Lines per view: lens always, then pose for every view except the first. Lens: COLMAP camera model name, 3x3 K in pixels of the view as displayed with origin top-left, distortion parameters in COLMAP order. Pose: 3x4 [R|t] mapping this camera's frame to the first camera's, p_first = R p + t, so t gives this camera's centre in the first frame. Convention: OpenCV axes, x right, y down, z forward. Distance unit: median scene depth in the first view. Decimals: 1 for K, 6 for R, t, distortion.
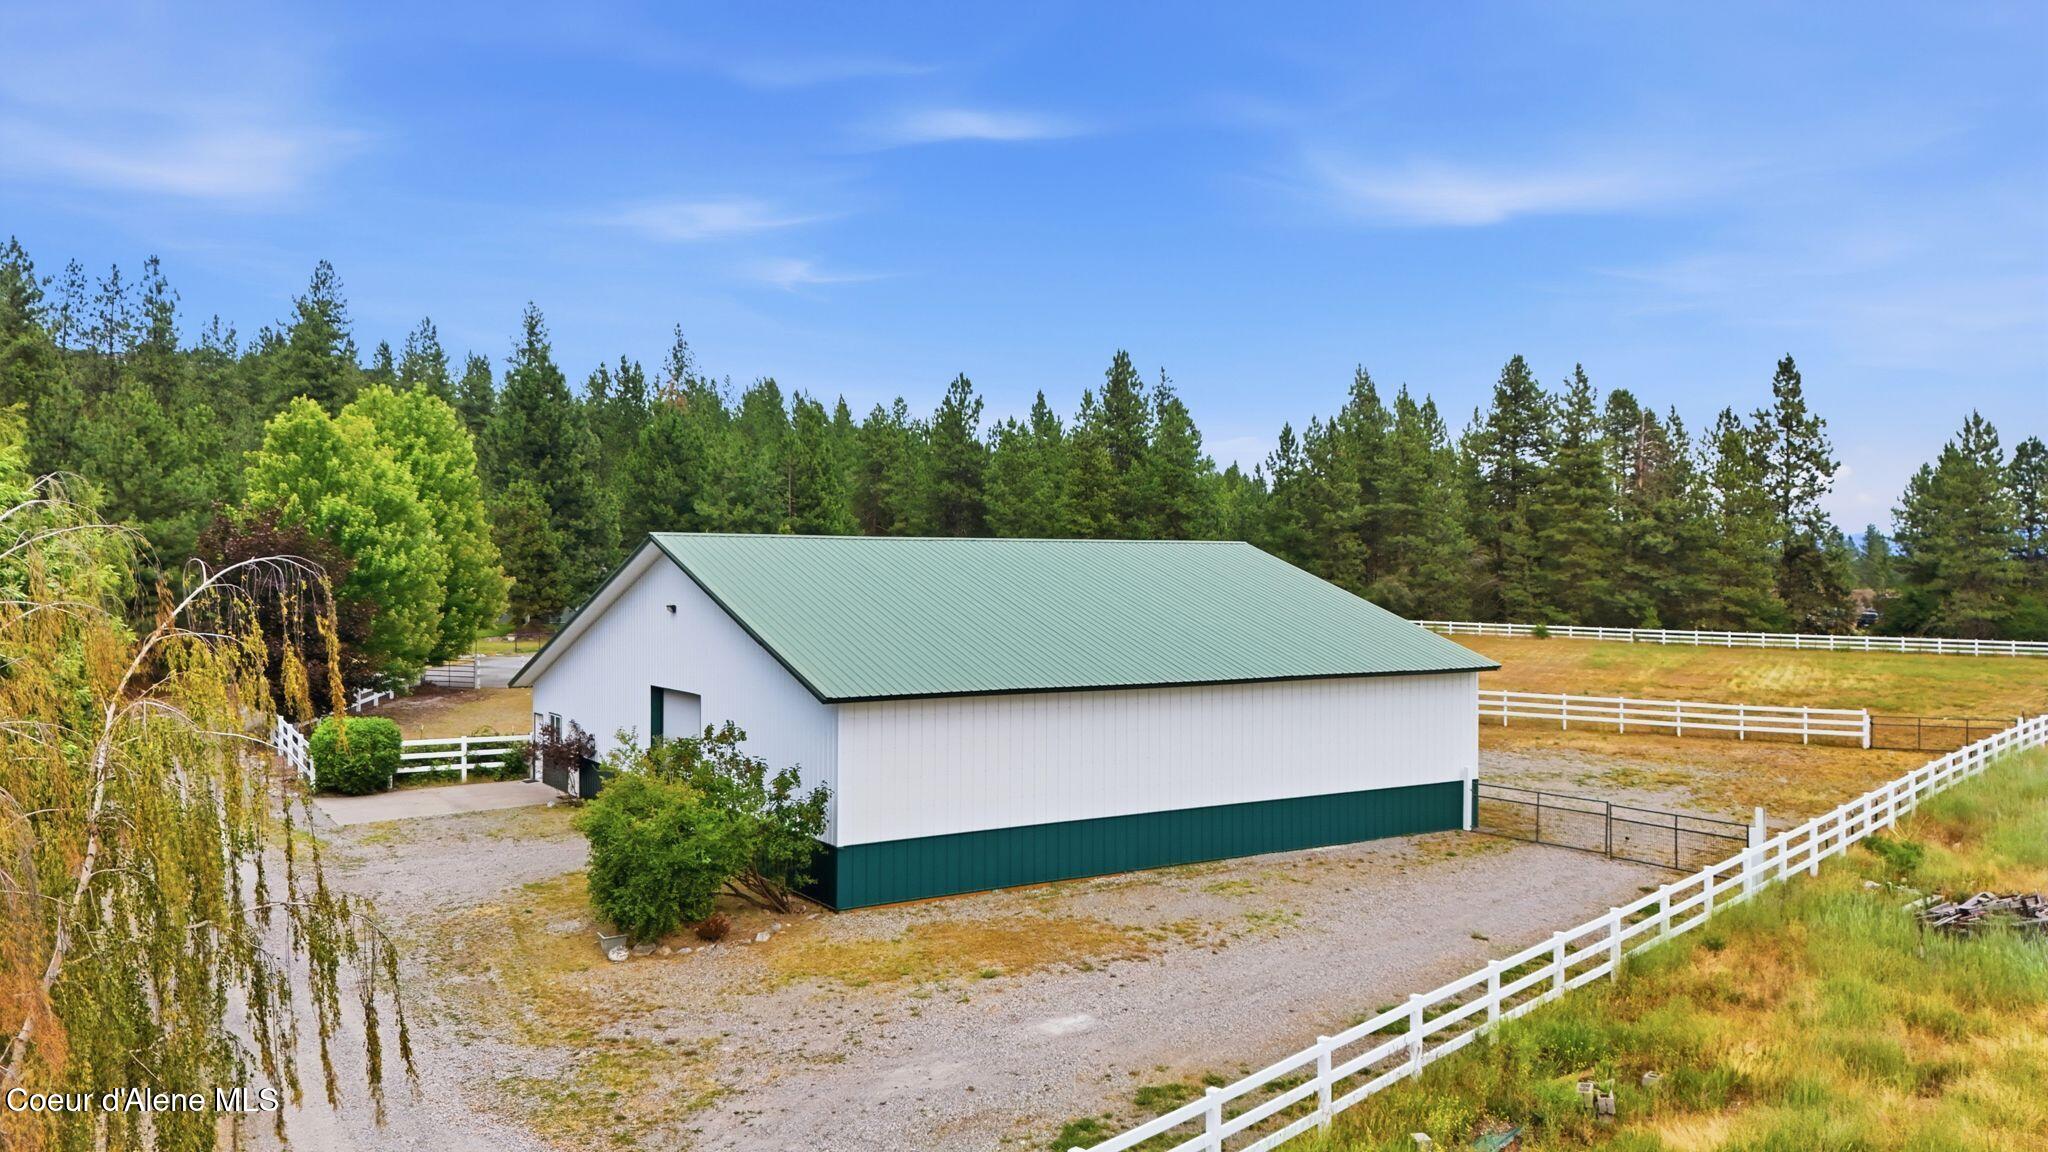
lens RADIAL K [[1498.4, 0, 1025.7], [0, 1498.4, 569.4], [0, 0, 1]] dist [0.078507, -0.066716]
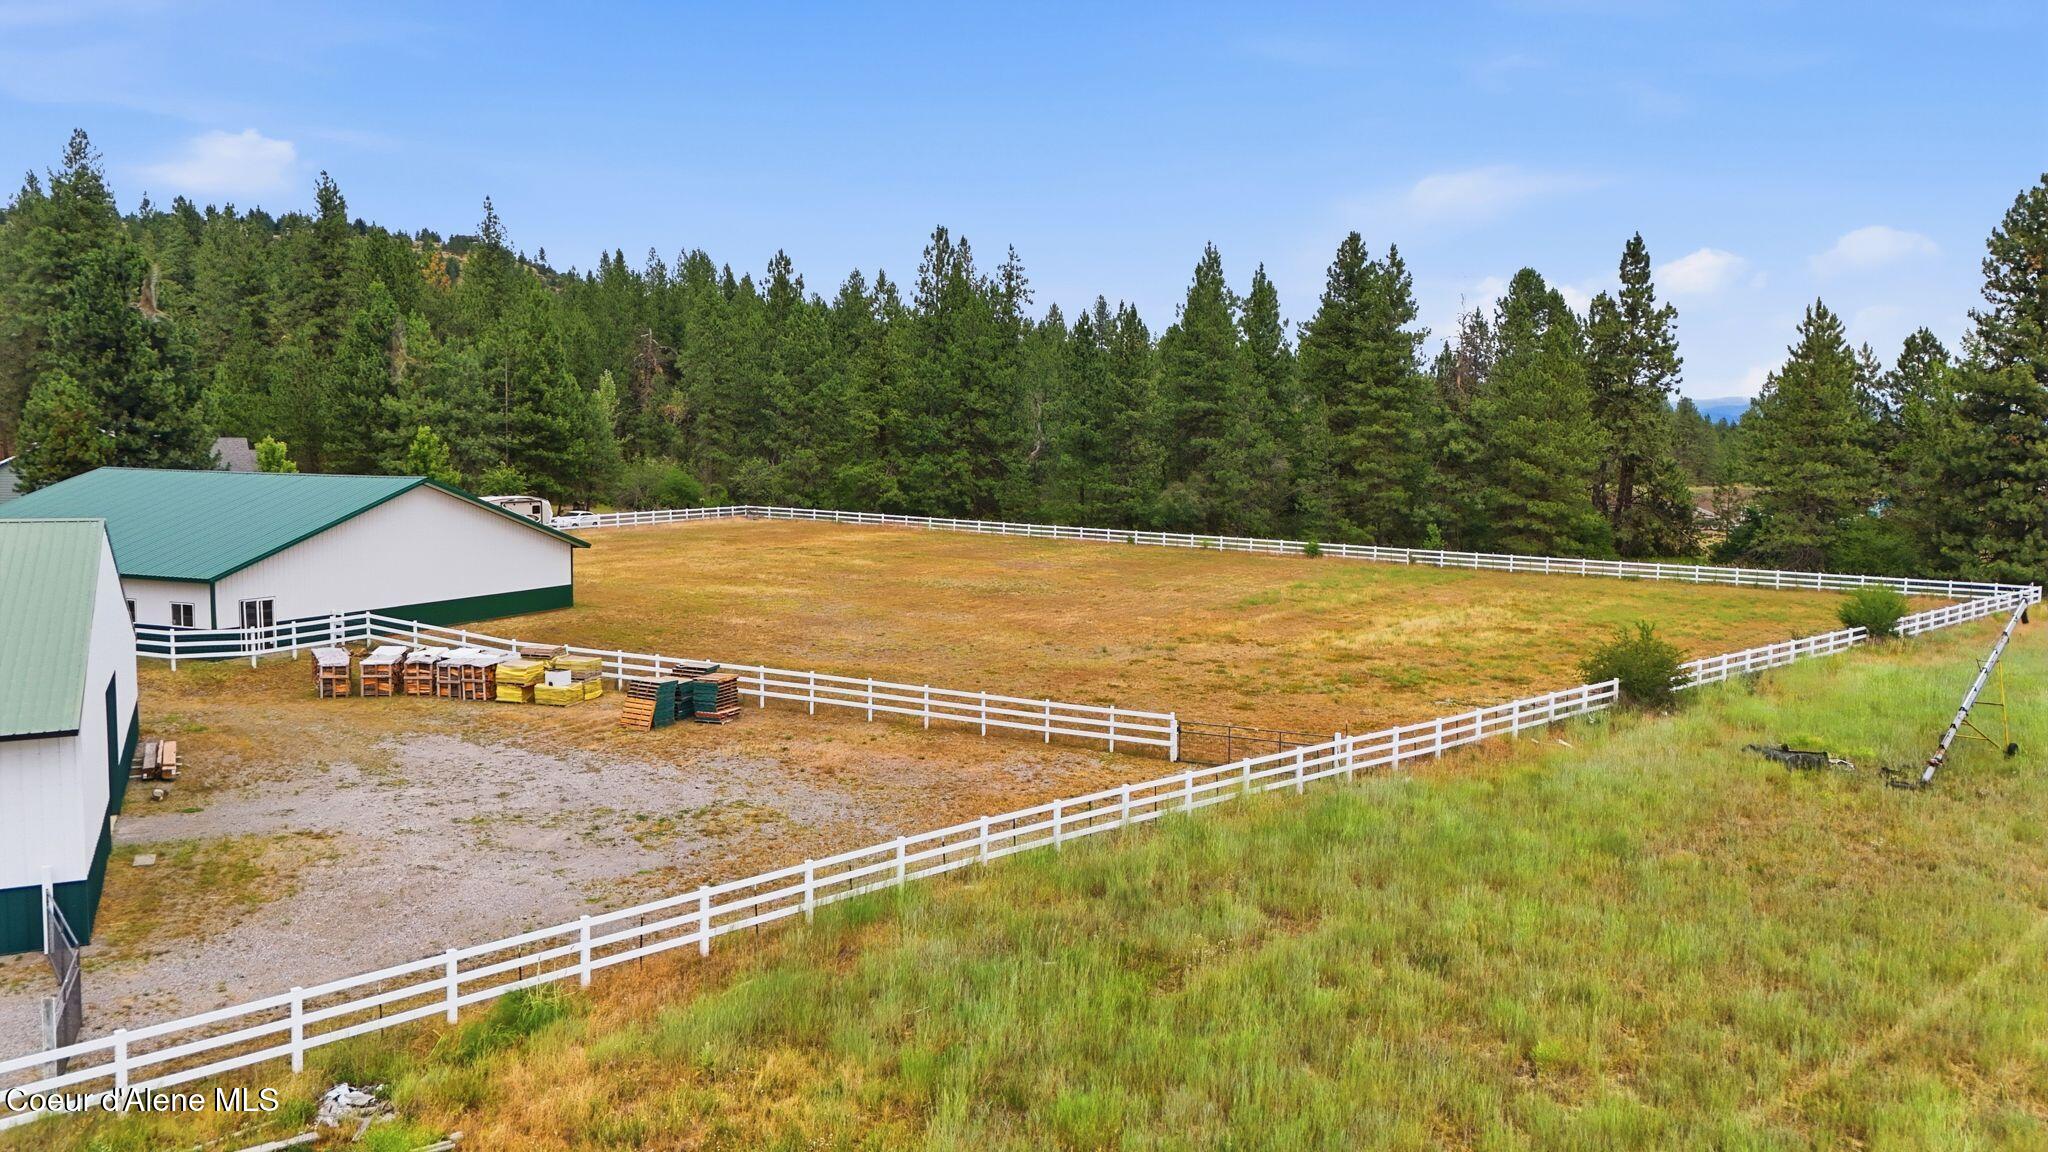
lens RADIAL K [[1498.4, 0, 1025.7], [0, 1498.4, 569.4], [0, 0, 1]] dist [0.078507, -0.066716]
pose [[0.996454, 0.017475, -0.082311, 0.233139], [-0.010219, 0.996089, 0.087766, -0.022626], [0.083522, -0.086613, 0.992735, 0.093629]]
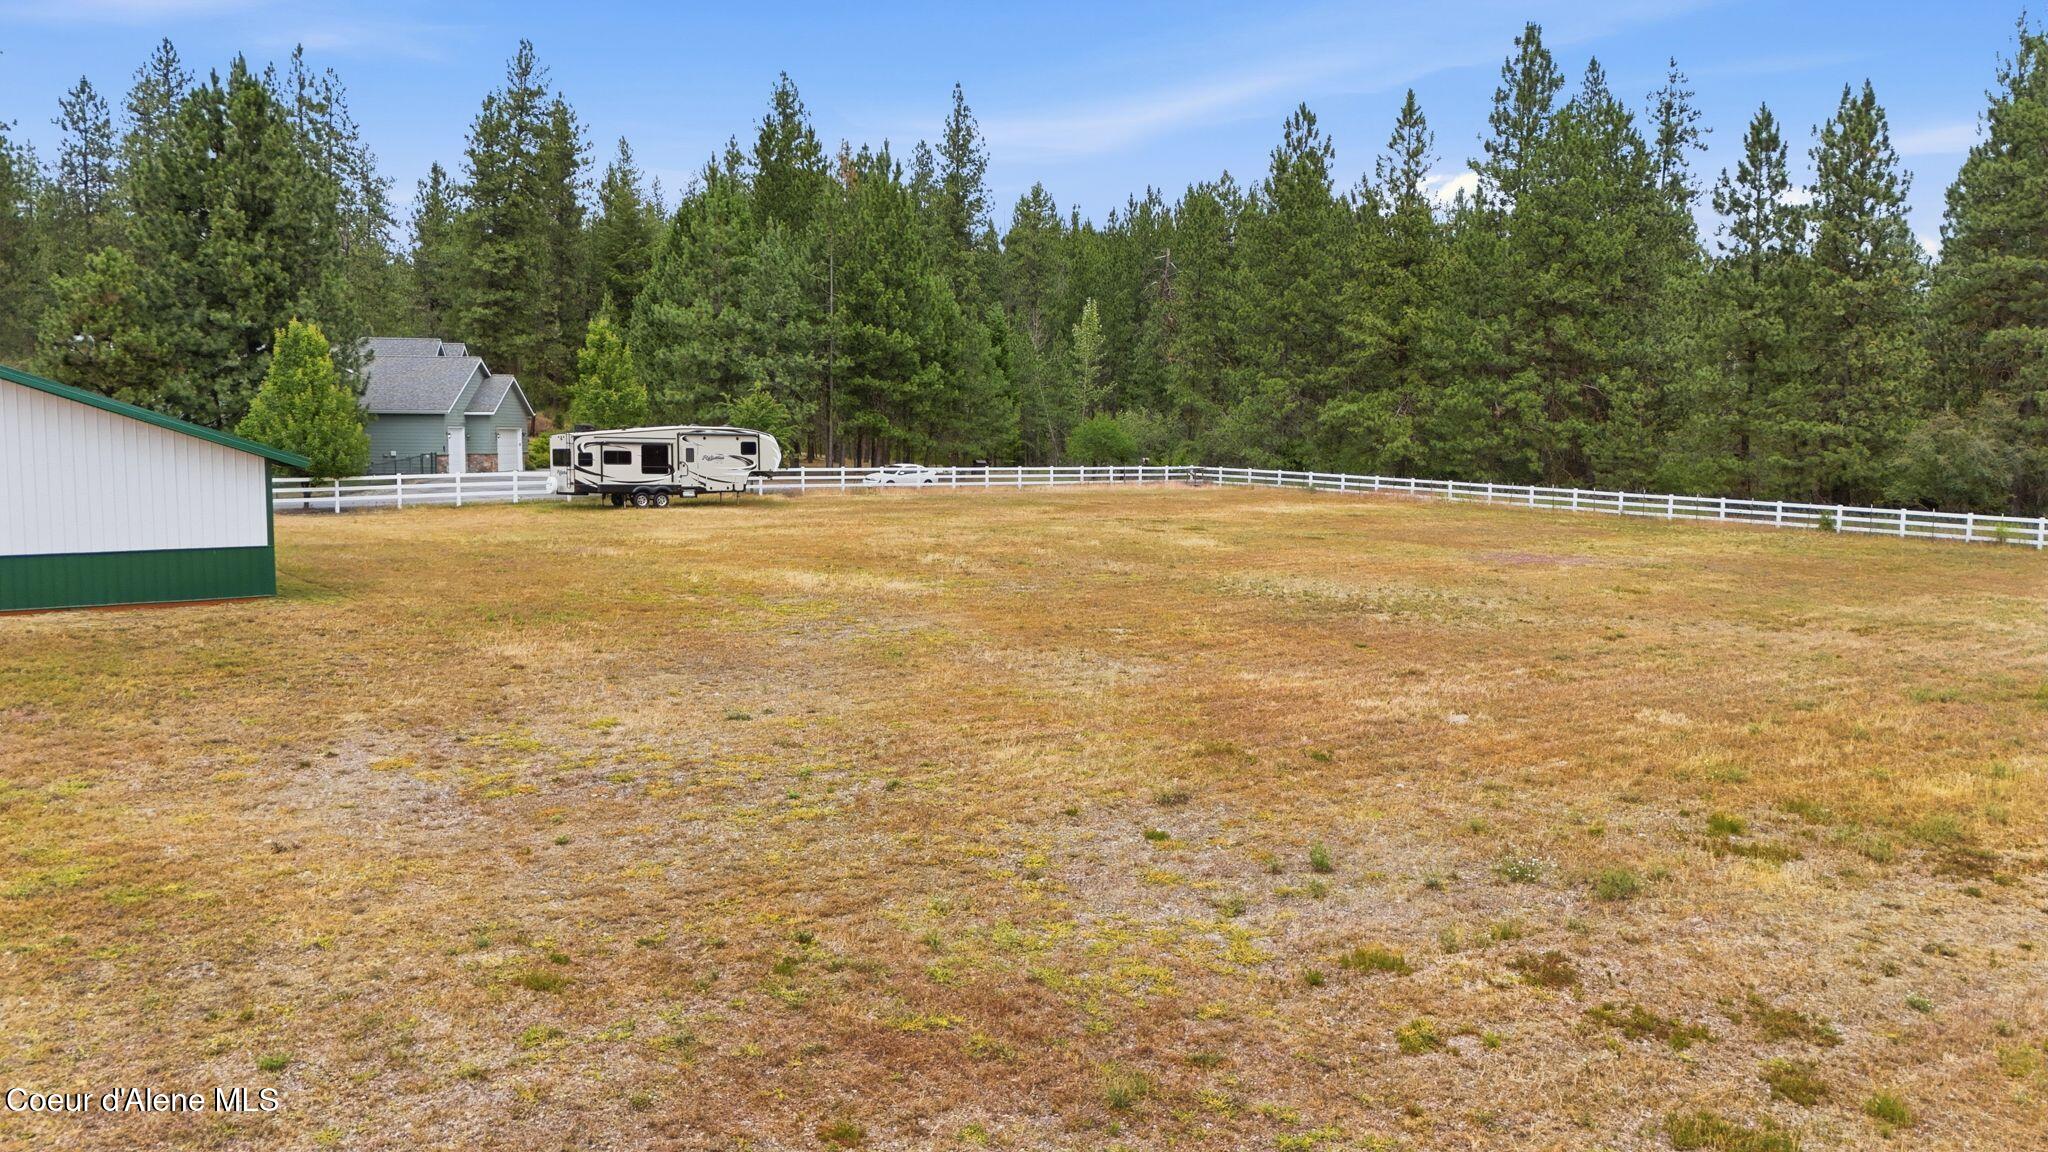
lens RADIAL K [[1498.4, 0, 1025.7], [0, 1498.4, 569.4], [0, 0, 1]] dist [0.078507, -0.066716]
pose [[0.843532, 0.052439, -0.534513, 0.265221], [-0.005656, 0.996034, 0.088792, 0.012827], [0.537049, -0.071875, 0.840483, 0.474146]]
